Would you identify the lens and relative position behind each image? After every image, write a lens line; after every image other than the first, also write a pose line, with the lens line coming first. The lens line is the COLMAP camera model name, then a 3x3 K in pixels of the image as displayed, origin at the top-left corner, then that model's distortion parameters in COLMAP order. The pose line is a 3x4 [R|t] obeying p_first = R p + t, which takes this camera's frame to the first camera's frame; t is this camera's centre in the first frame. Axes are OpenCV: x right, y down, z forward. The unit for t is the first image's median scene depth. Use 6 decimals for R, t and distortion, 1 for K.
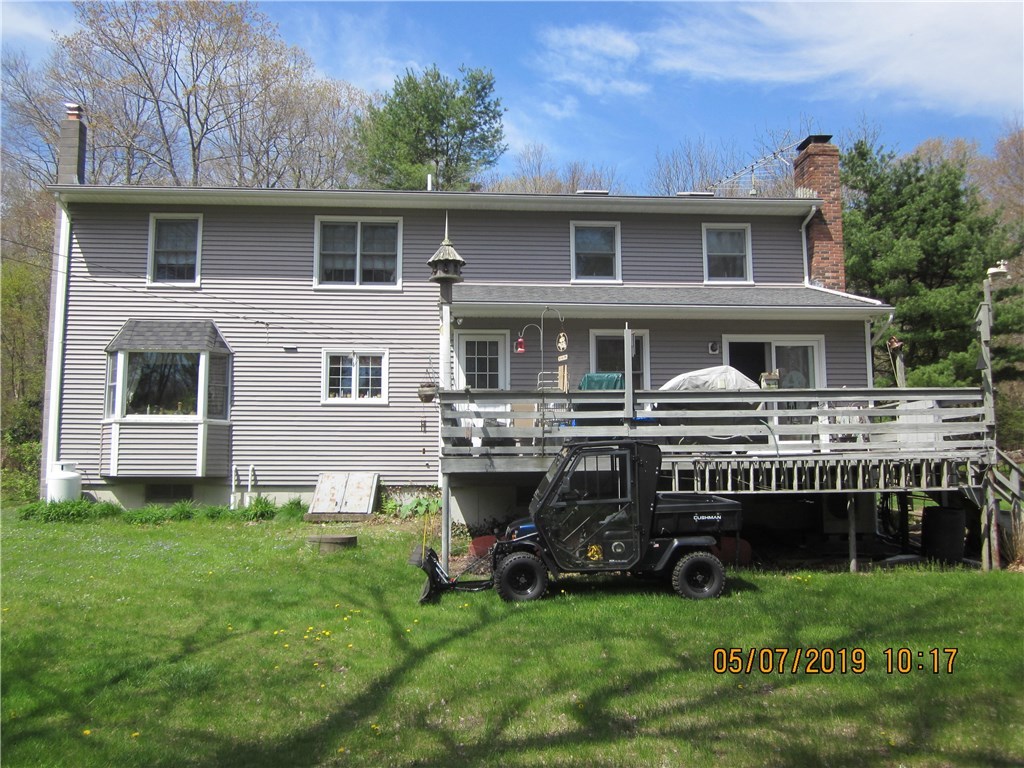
lens RADIAL K [[840.3, 0, 510.8], [0, 840.3, 382.2], [0, 0, 1]] dist [-0.046739, 0.003452]
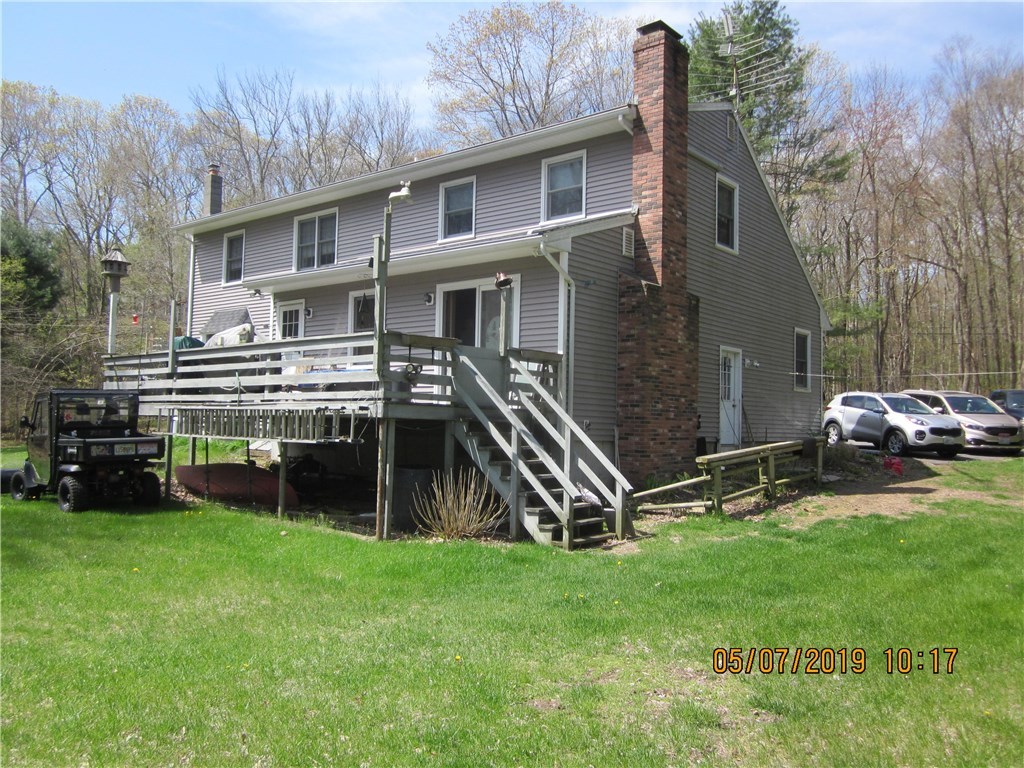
lens RADIAL K [[840.3, 0, 514.4], [0, 840.3, 381.0], [0, 0, 1]] dist [-0.046739, 0.003452]
pose [[0.723431, -0.016440, -0.690201, 0.896254], [0.049229, 0.998400, 0.027817, 0.029826], [0.688639, -0.054102, 0.723083, 0.307322]]
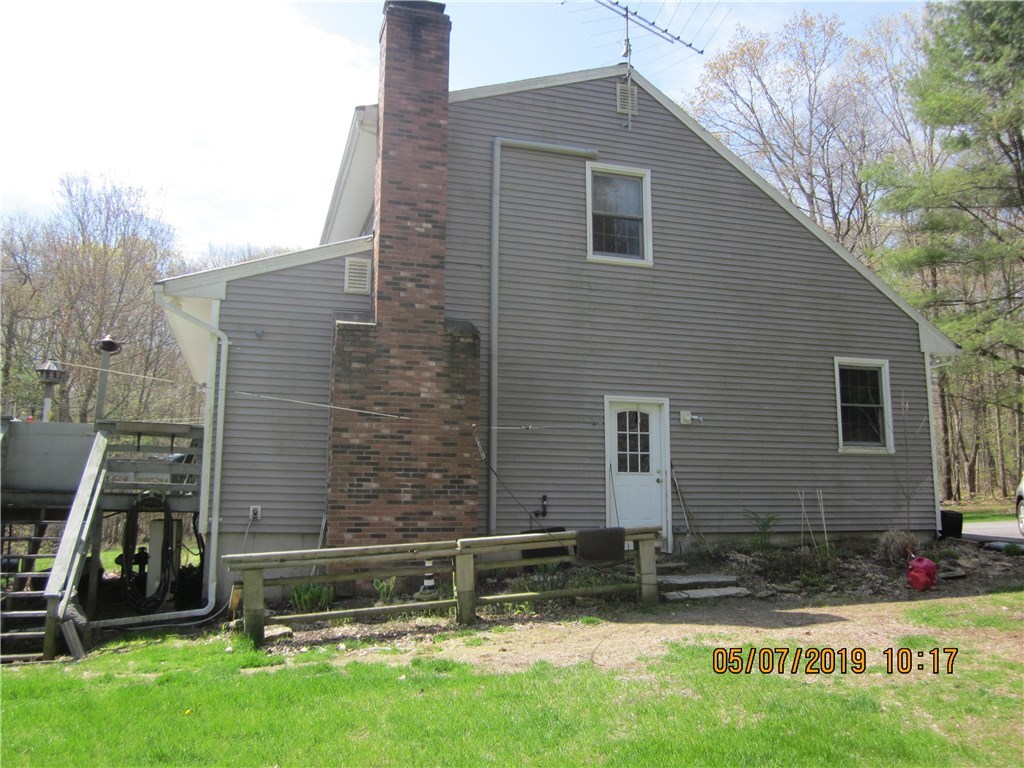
lens RADIAL K [[840.3, 0, 511.9], [0, 840.3, 382.3], [0, 0, 1]] dist [-0.046739, 0.003452]
pose [[0.225842, -0.143556, -0.963528, 1.054925], [0.098060, 0.987409, -0.124130, 0.098913], [0.969216, -0.066450, 0.237075, 0.985198]]
